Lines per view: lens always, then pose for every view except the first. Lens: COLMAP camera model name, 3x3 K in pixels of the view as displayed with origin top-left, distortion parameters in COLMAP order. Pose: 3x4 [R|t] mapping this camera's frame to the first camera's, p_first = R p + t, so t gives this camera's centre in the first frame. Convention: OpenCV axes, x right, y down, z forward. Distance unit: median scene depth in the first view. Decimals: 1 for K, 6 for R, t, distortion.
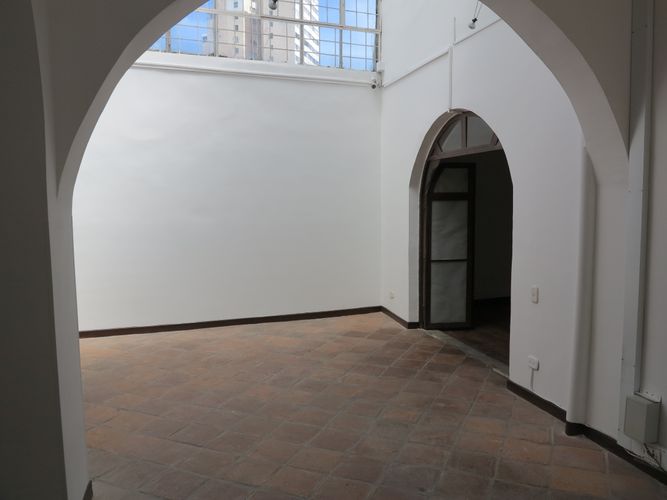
lens RADIAL K [[569.1, 0, 396.2], [0, 569.1, 246.3], [0, 0, 1]] dist [-0.039976, 0.012570]
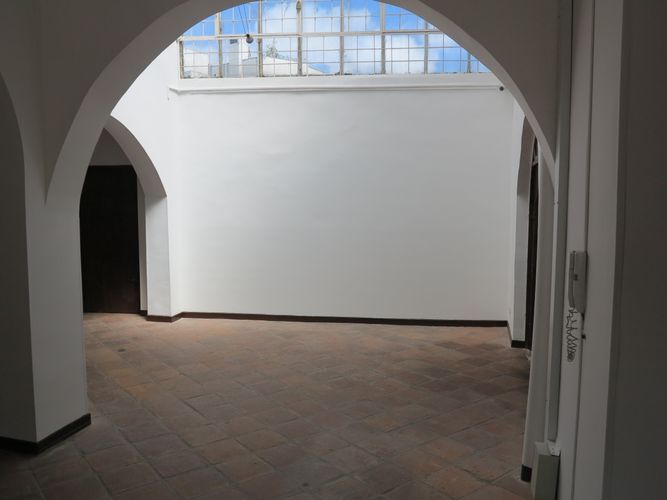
lens RADIAL K [[569.1, 0, 343.5], [0, 569.1, 255.4], [0, 0, 1]] dist [-0.039976, 0.012570]
pose [[0.858497, 0.047001, -0.510660, 0.323105], [-0.052326, 0.998622, 0.003946, 0.007955], [0.510142, 0.023333, 0.859773, 0.089221]]
